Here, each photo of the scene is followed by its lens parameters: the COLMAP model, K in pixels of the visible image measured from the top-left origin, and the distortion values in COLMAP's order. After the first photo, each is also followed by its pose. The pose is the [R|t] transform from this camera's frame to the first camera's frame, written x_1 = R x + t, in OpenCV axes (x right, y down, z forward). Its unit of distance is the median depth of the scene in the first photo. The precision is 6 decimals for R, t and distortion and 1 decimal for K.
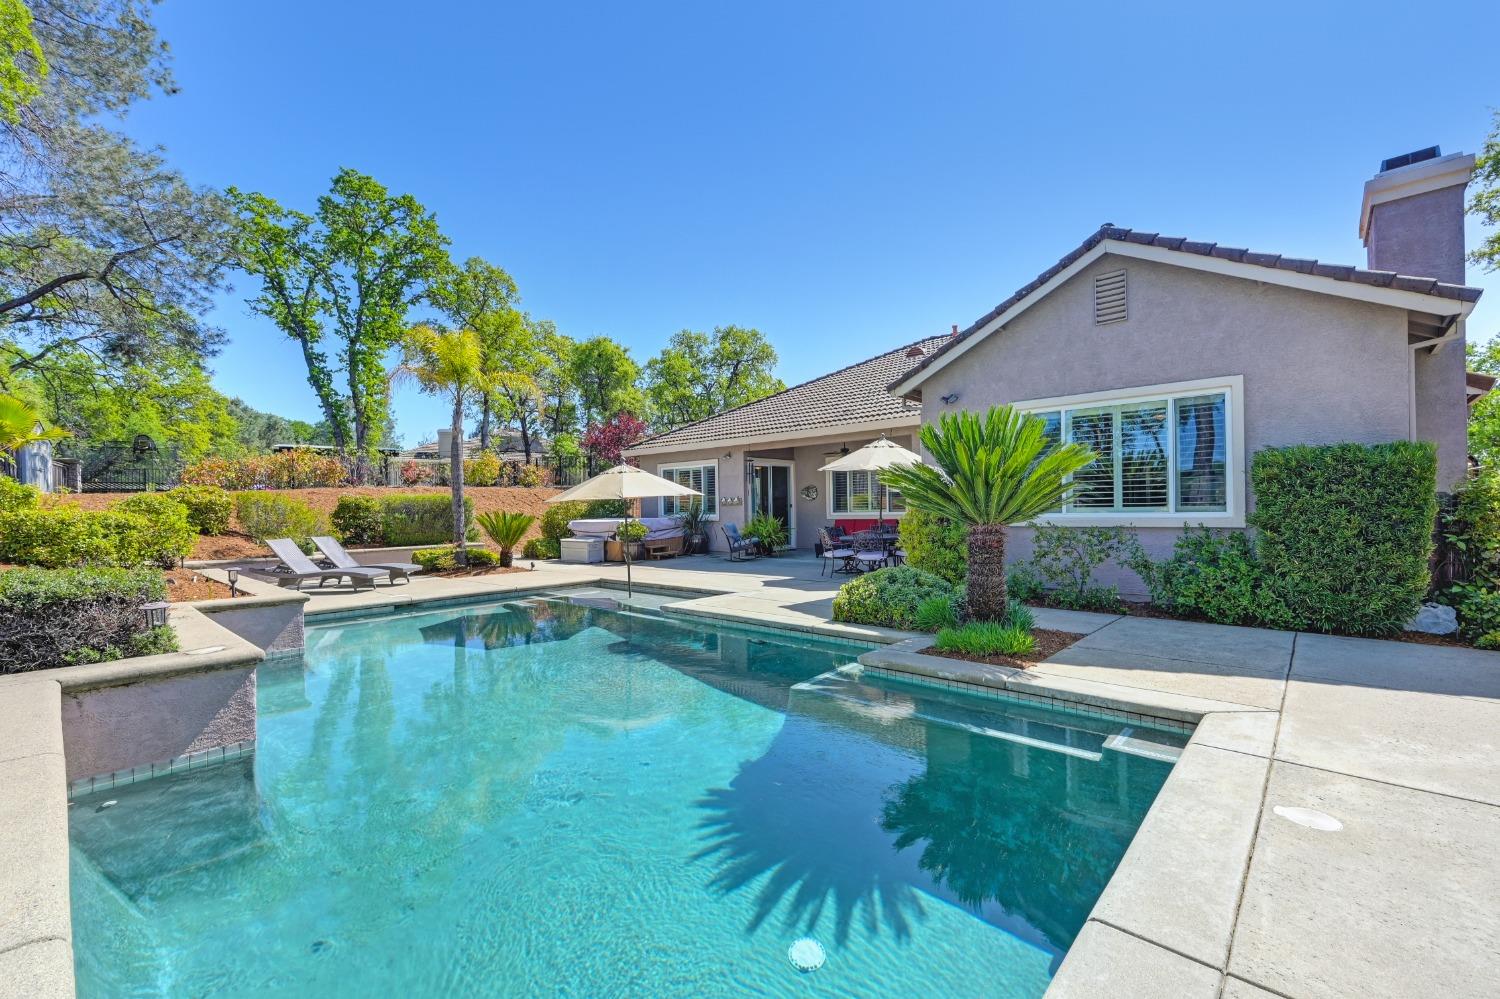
lens RADIAL K [[638.4, 0, 748.0], [0, 638.4, 505.4], [0, 0, 1]] dist [0.002975, 0.000194]
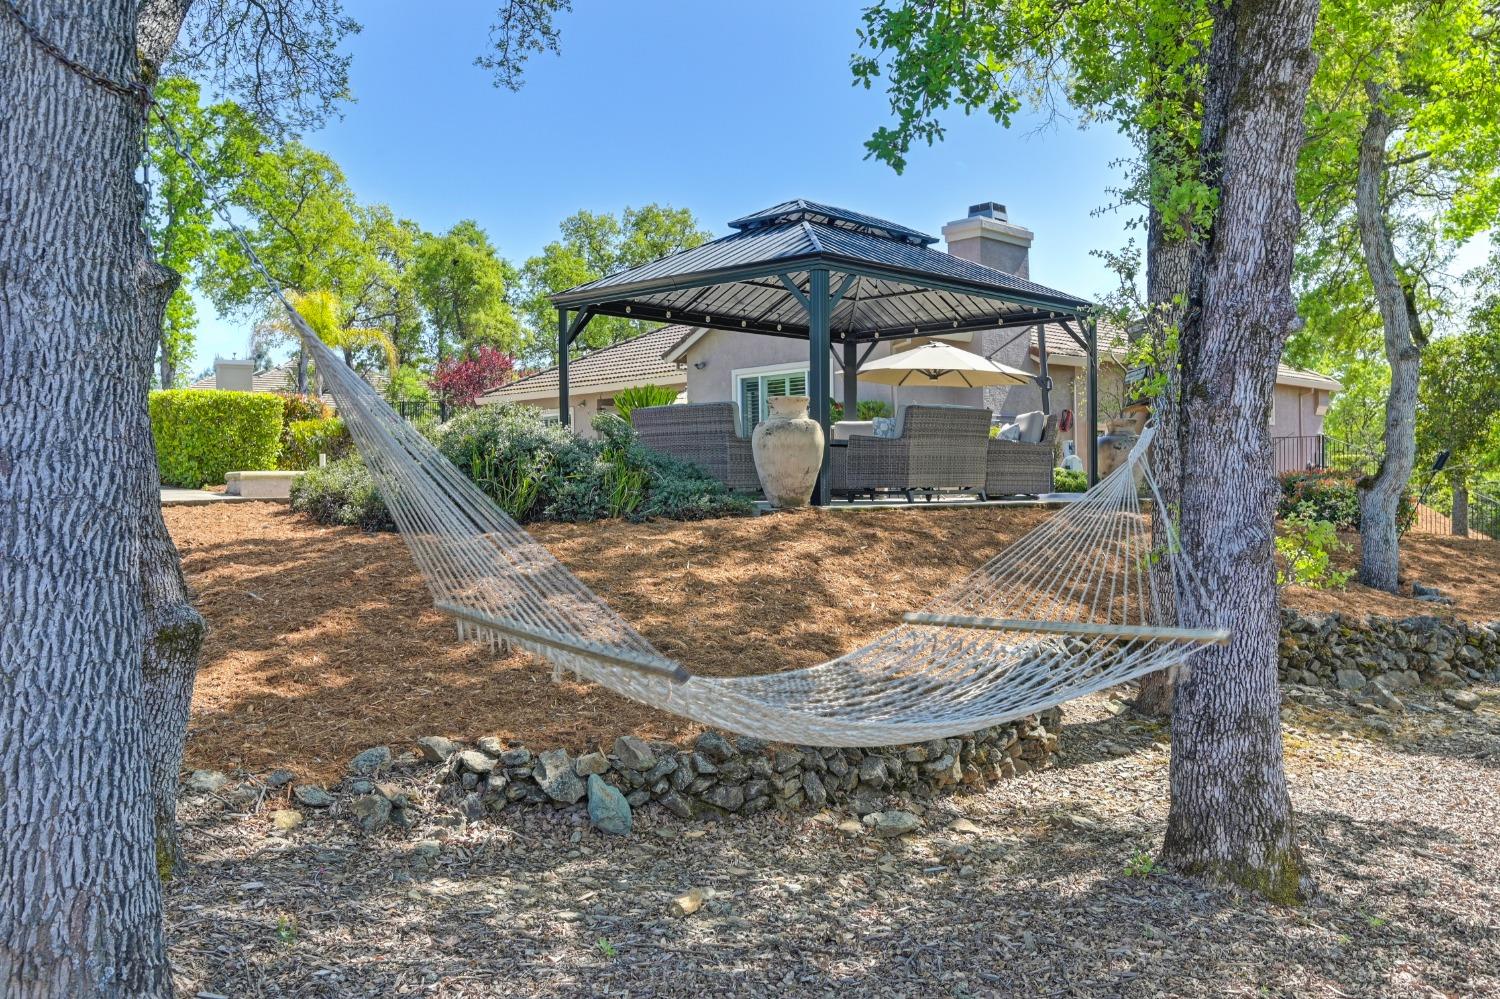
lens RADIAL K [[1303.1, 0, 751.8], [0, 1303.1, 497.7], [0, 0, 1]] dist [-0.005759, 0.001070]
pose [[0.999924, -0.004842, -0.011354, 0.151229], [0.004891, 0.999979, 0.004336, 0.035728], [0.011332, -0.004391, 0.999926, -0.600443]]
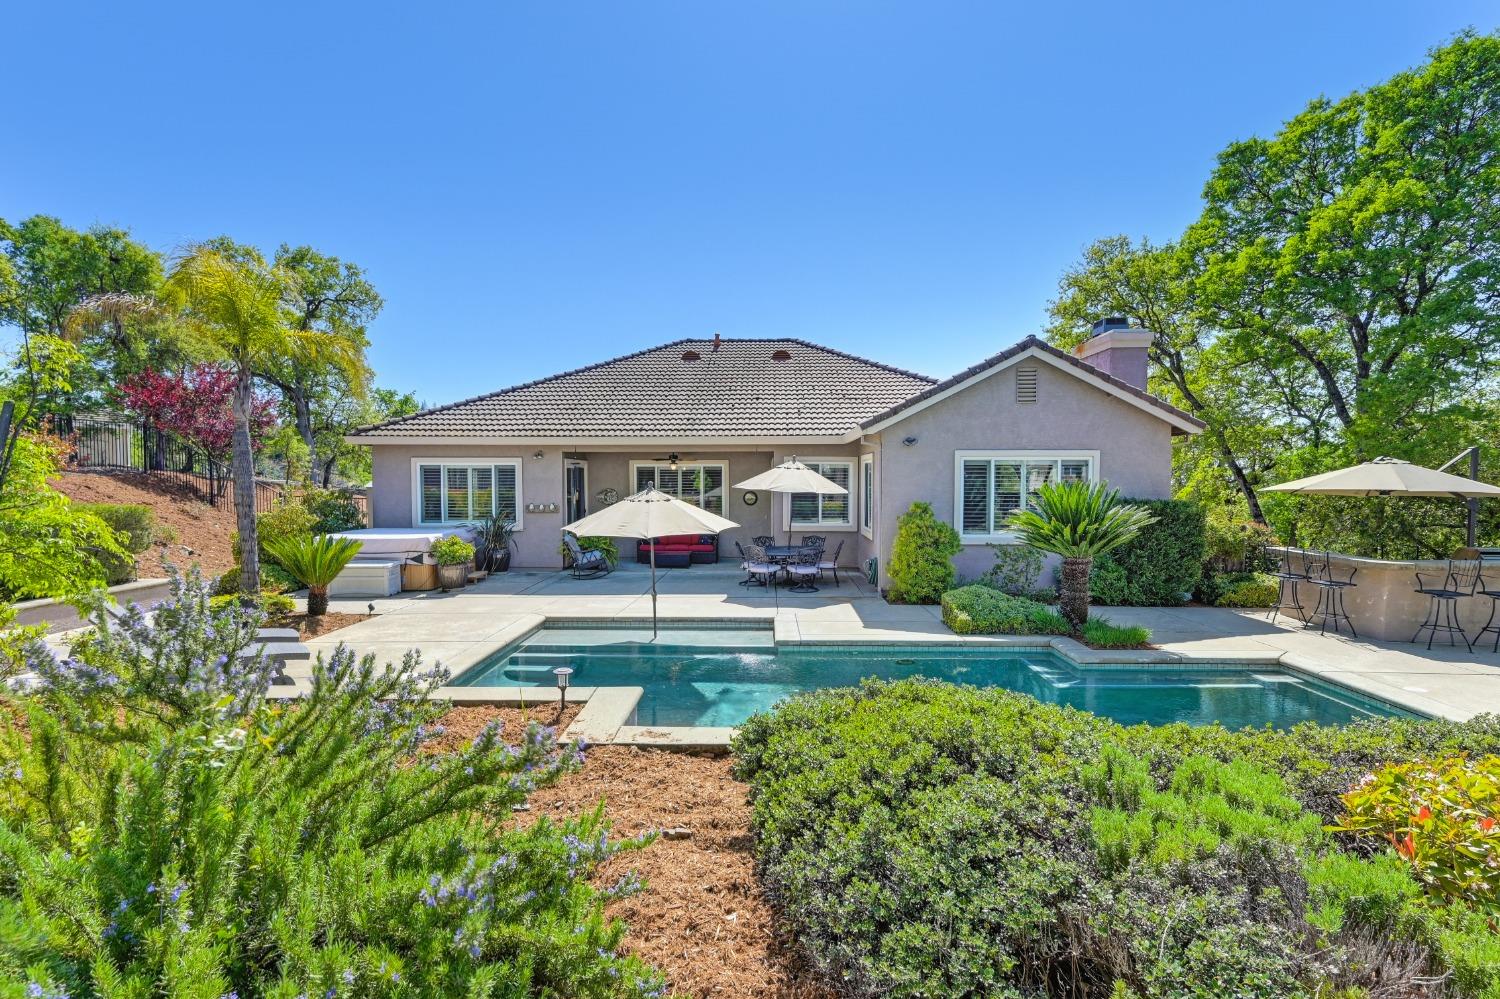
lens RADIAL K [[716.2, 0, 748.4], [0, 716.2, 499.1], [0, 0, 1]] dist [0.004632, 0.000297]
pose [[0.760955, -0.006130, 0.648776, -0.277630], [-0.013329, 0.999597, 0.025079, -0.029429], [-0.648668, -0.027732, 0.760566, 0.050794]]
